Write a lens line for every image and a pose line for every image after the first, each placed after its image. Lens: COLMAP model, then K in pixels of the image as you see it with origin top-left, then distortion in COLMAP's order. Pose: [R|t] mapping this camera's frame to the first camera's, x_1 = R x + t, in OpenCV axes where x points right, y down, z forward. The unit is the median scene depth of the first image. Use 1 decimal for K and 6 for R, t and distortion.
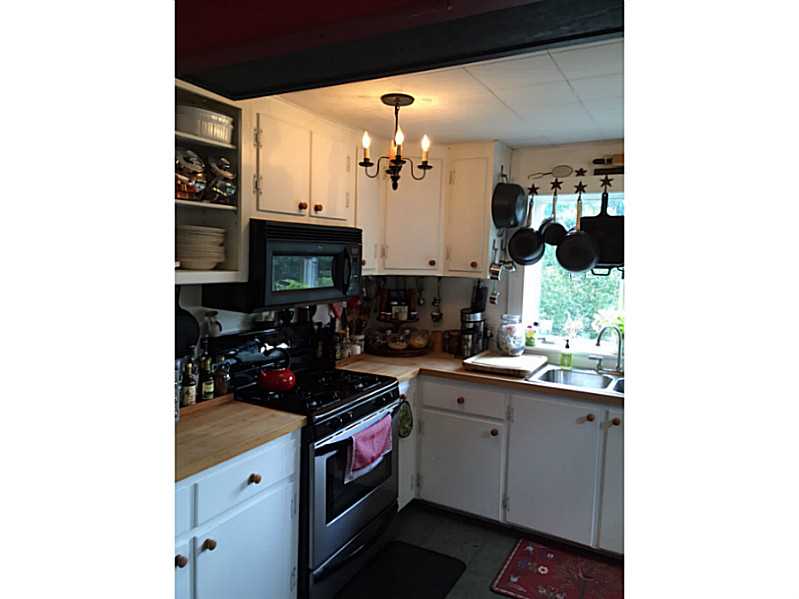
lens RADIAL K [[511.7, 0, 399.5], [0, 511.7, 299.5], [0, 0, 1]] dist [0.069680, -0.100508]
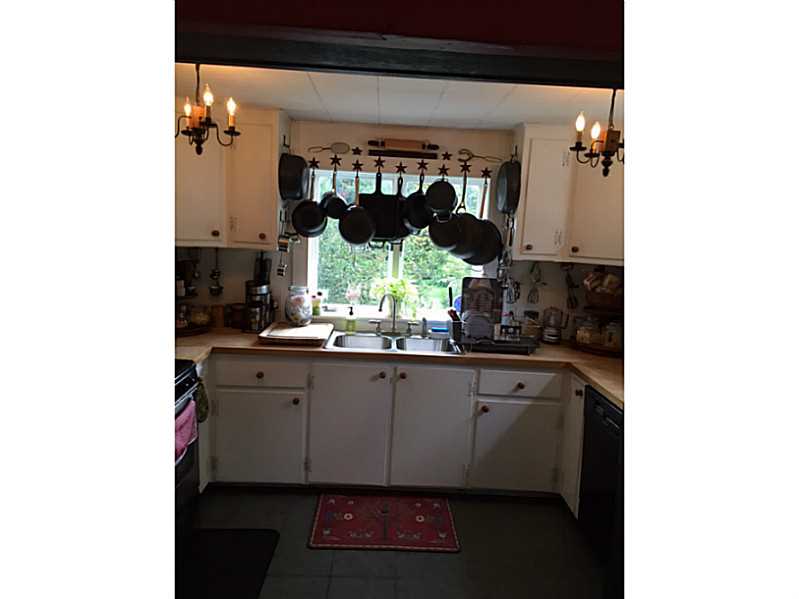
lens RADIAL K [[511.7, 0, 399.5], [0, 511.7, 299.5], [0, 0, 1]] dist [0.069680, -0.100508]
pose [[0.856826, -0.051275, 0.513050, -0.139453], [0.015086, 0.997110, 0.074458, -0.016747], [-0.515385, -0.056058, 0.855123, 0.021178]]
